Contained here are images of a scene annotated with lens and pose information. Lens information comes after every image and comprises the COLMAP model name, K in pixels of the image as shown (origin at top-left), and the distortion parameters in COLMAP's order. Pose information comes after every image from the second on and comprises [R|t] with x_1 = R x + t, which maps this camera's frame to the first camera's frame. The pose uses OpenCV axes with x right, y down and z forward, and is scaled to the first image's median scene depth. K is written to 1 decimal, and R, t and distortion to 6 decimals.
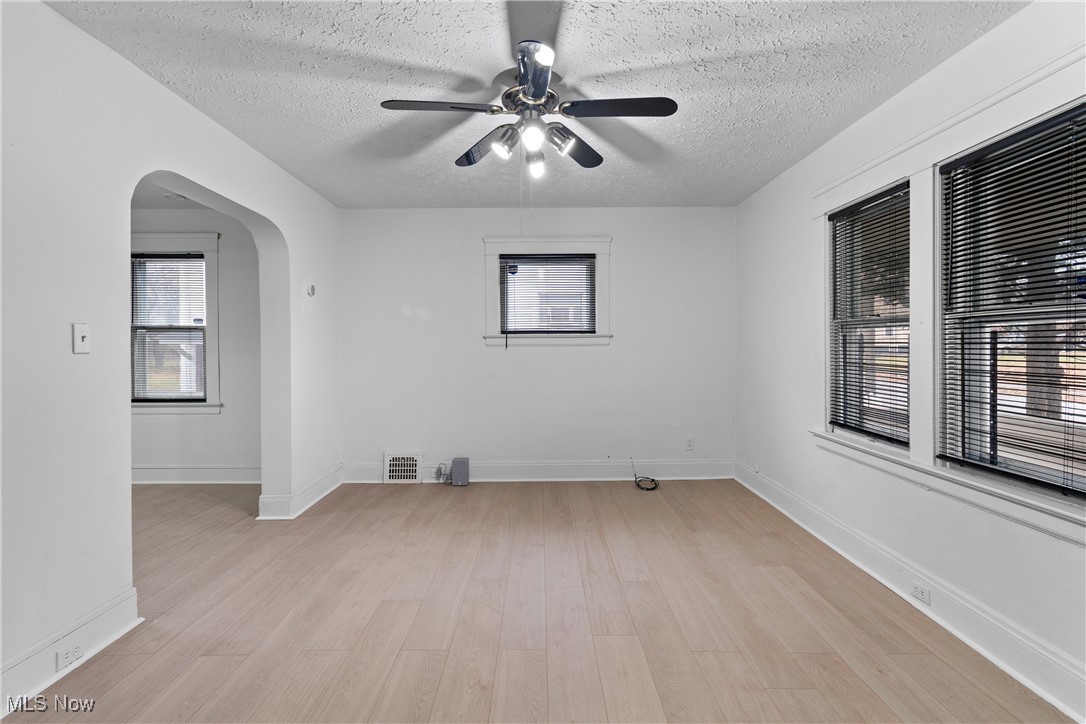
lens RADIAL K [[478.9, 0, 543.1], [0, 478.9, 352.2], [0, 0, 1]] dist [0.000627, 0.000050]
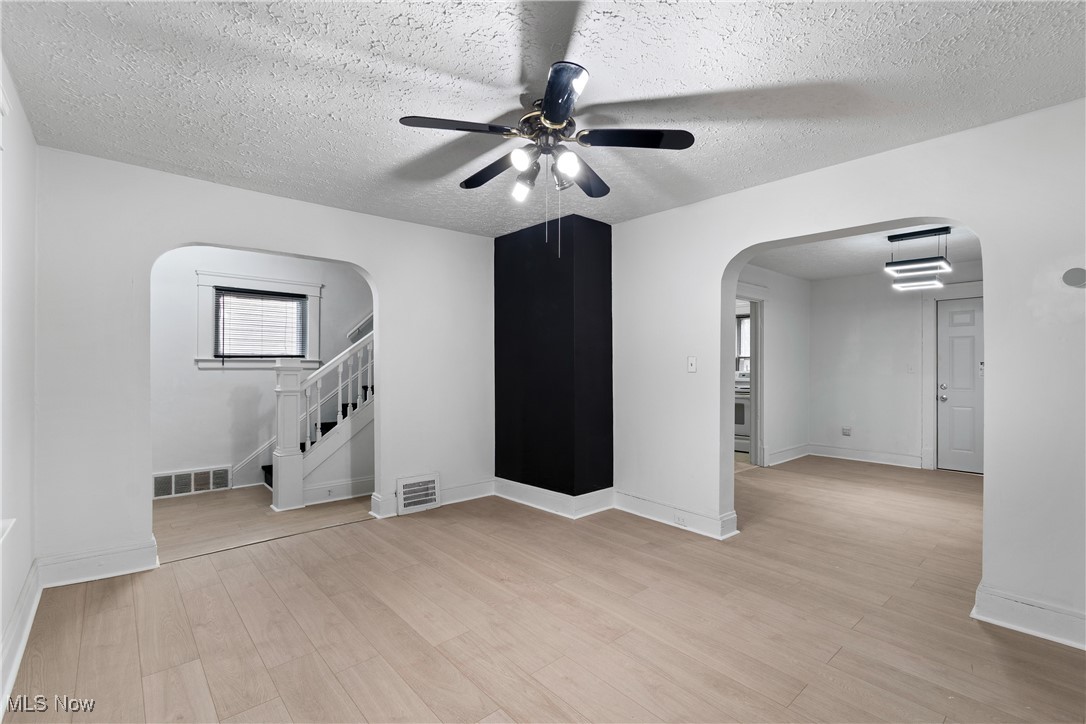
lens RADIAL K [[478.9, 0, 541.8], [0, 478.9, 363.4], [0, 0, 1]] dist [0.000627, 0.000050]
pose [[-0.747921, -0.003360, -0.663779, 0.650859], [-0.011809, 0.999896, 0.008245, -0.029374], [0.663683, 0.014005, -0.747883, 1.753618]]
